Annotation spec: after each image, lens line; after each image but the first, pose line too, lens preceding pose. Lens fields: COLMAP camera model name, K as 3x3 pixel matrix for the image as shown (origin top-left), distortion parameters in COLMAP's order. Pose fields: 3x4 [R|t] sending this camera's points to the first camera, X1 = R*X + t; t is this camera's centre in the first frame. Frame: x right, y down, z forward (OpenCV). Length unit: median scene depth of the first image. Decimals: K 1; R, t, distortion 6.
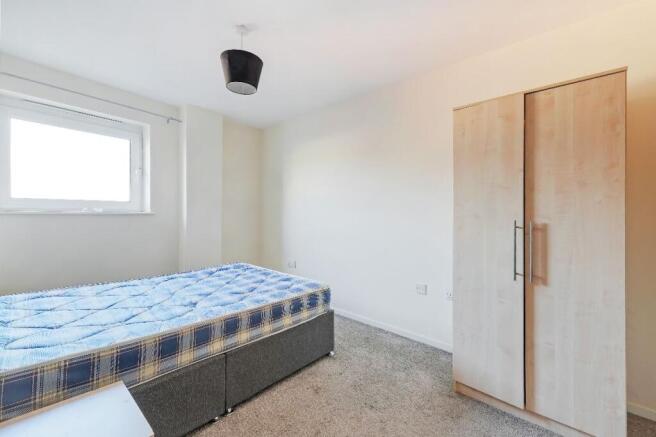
lens RADIAL K [[286.4, 0, 325.4], [0, 286.4, 214.3], [0, 0, 1]] dist [0.014989, 0.000453]
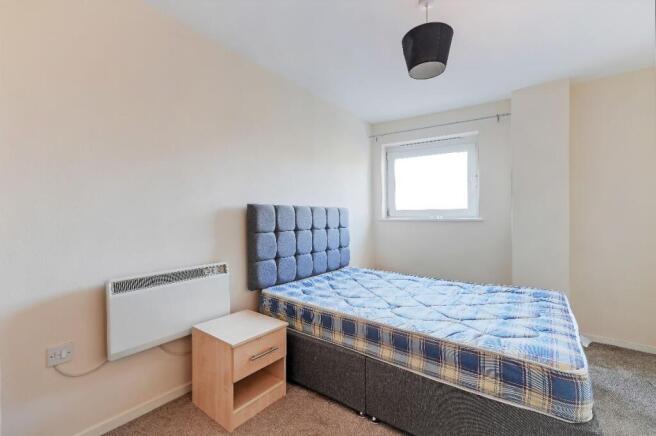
lens RADIAL K [[286.4, 0, 327.0], [0, 286.4, 219.0], [0, 0, 1]] dist [0.014989, 0.000453]
pose [[0.076244, -0.008166, -0.997056, 0.384130], [-0.005192, 0.999950, -0.008586, 0.004334], [0.997076, 0.005832, 0.076197, 0.458934]]
